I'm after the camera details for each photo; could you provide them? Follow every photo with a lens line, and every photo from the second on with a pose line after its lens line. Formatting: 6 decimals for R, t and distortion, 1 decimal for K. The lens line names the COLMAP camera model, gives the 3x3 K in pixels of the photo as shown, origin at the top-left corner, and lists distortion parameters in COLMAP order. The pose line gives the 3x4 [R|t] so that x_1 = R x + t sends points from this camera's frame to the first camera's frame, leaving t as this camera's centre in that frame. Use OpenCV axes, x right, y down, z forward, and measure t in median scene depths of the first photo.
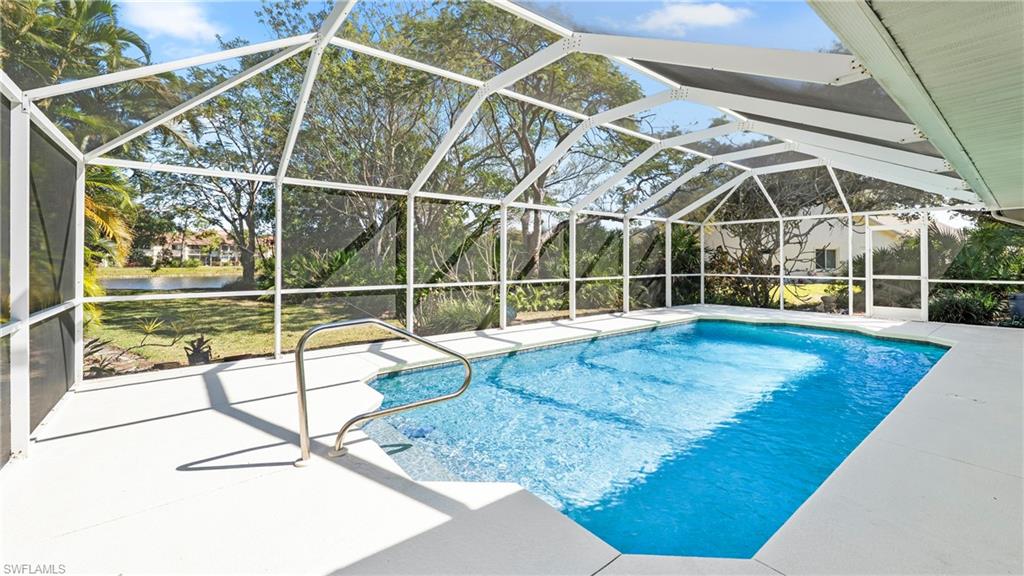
lens RADIAL K [[419.8, 0, 520.5], [0, 419.8, 256.8], [0, 0, 1]] dist [-0.011625, 0.000515]
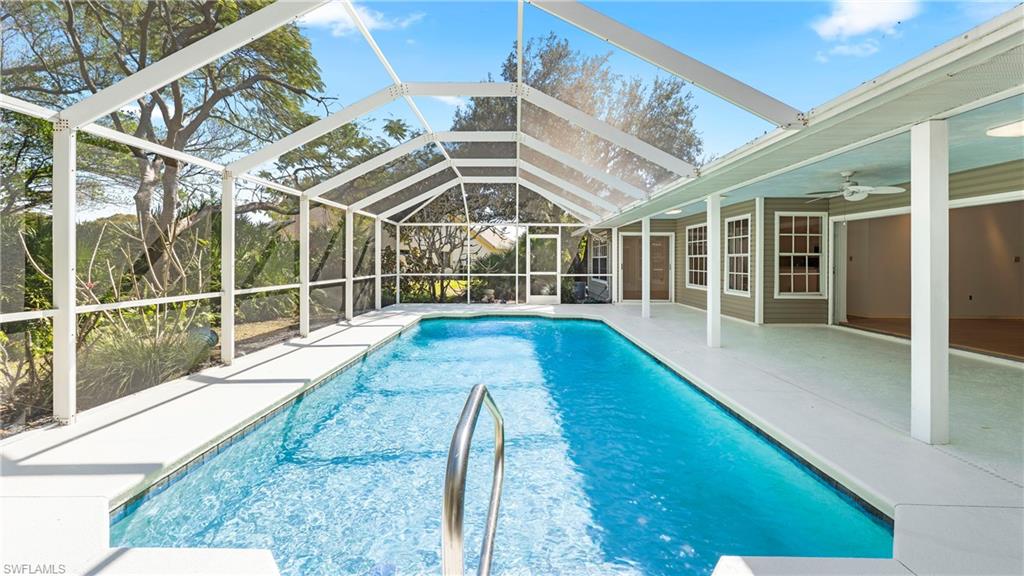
lens RADIAL K [[419.8, 0, 505.4], [0, 419.8, 263.5], [0, 0, 1]] dist [-0.011625, 0.000515]
pose [[0.647139, -0.002740, 0.762367, -0.192415], [-0.009407, 0.999889, 0.011578, 0.002547], [-0.762314, -0.014664, 0.647041, 0.187881]]
